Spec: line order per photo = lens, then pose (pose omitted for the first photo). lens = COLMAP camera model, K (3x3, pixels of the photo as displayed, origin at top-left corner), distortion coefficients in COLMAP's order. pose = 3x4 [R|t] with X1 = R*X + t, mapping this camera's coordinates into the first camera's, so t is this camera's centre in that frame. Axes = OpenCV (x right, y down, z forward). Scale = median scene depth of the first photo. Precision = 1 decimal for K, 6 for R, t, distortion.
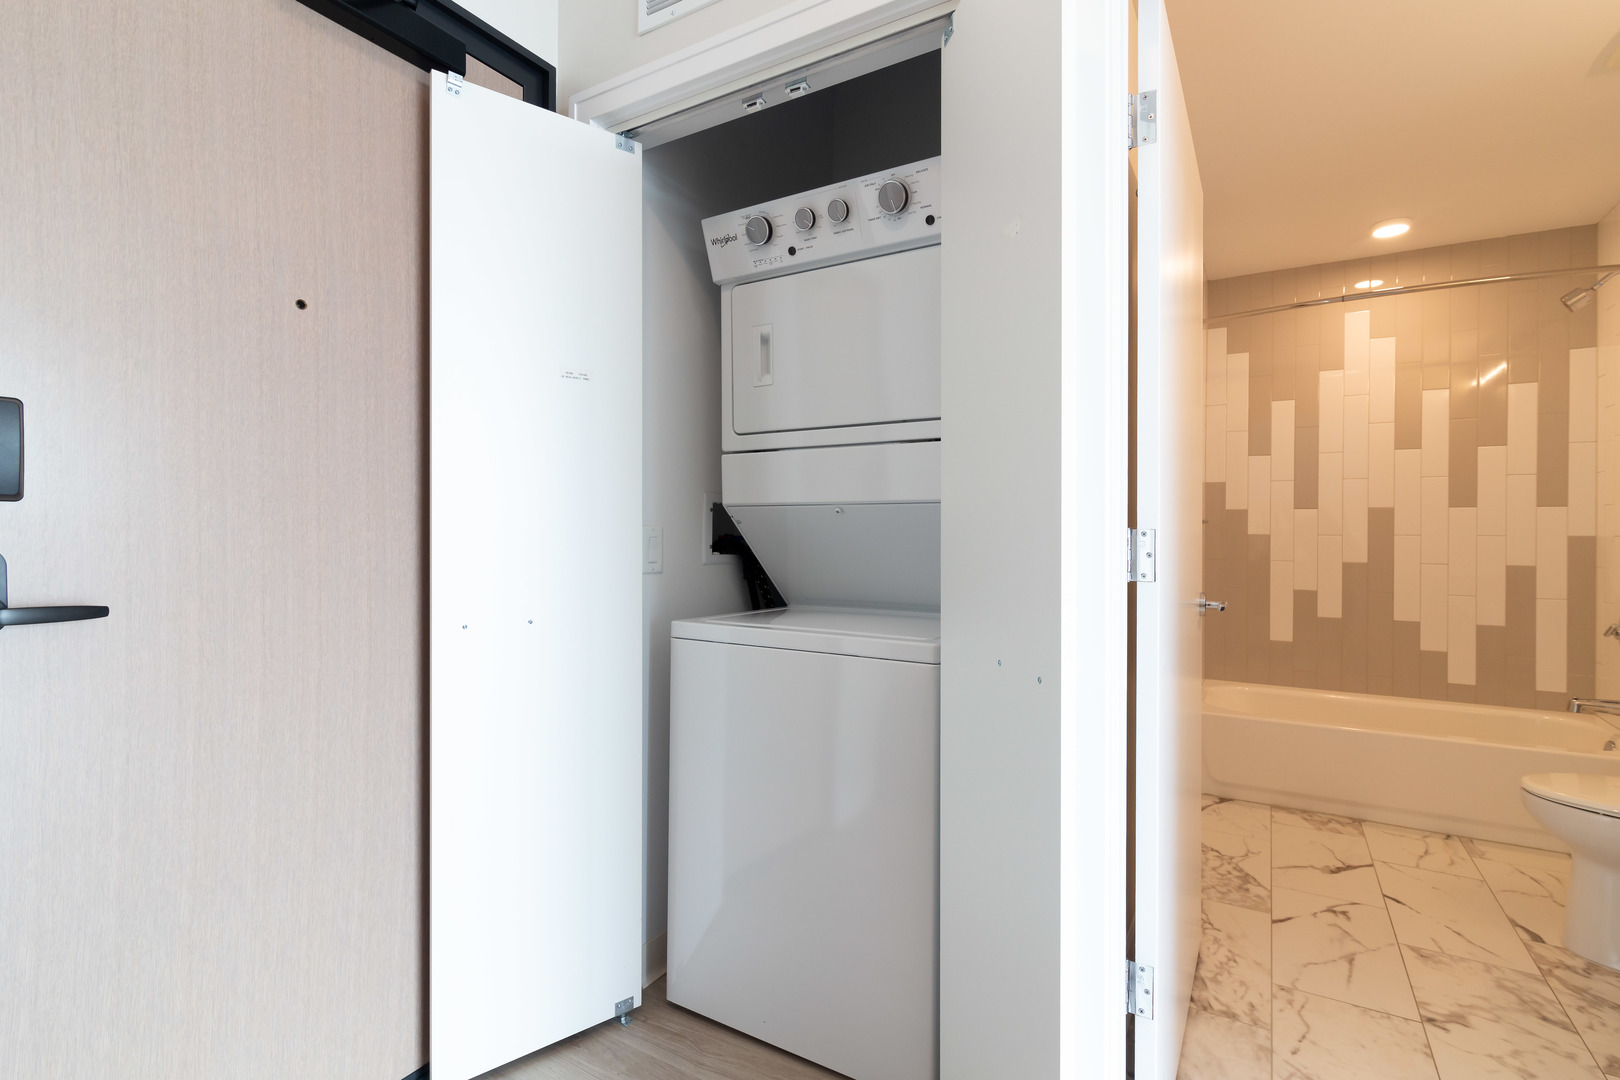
lens RADIAL K [[752.2, 0, 808.4], [0, 752.2, 535.9], [0, 0, 1]] dist [-0.000126, -0.000261]
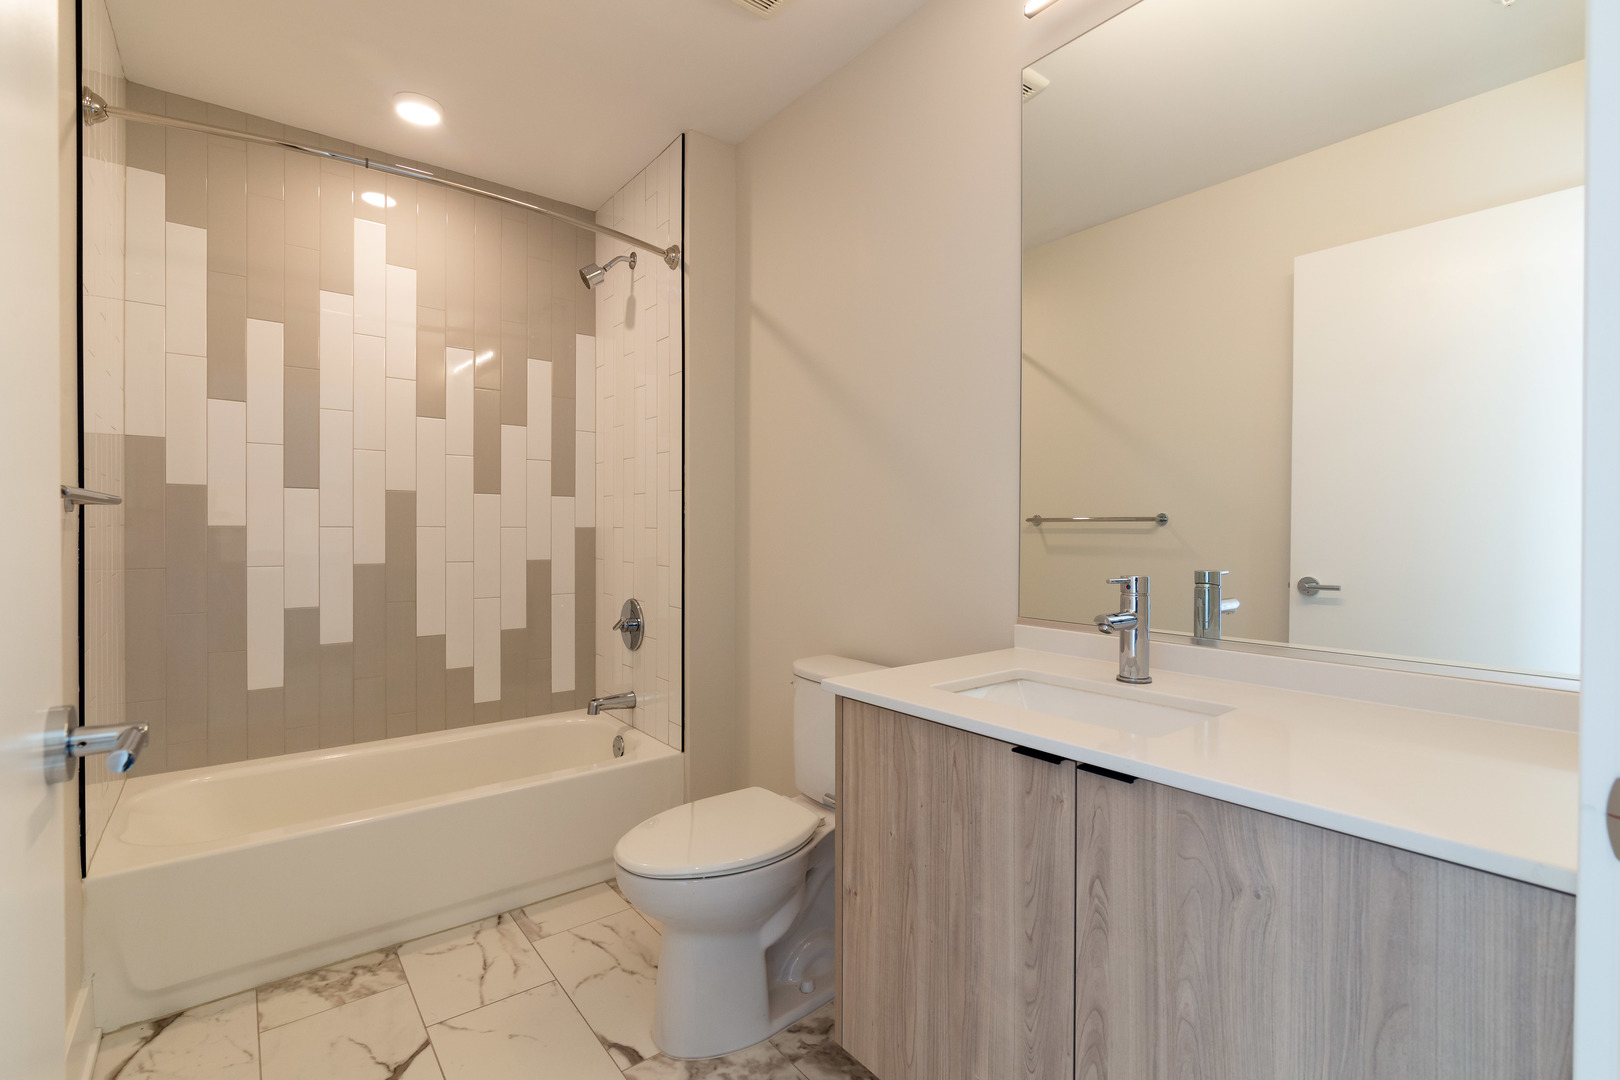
lens RADIAL K [[752.2, 0, 808.4], [0, 752.2, 535.9], [0, 0, 1]] dist [-0.000126, -0.000261]
pose [[0.359370, -0.010350, 0.933138, 0.214167], [0.001695, 0.999944, 0.010438, 0.001247], [-0.933194, -0.002169, 0.359367, 0.367320]]
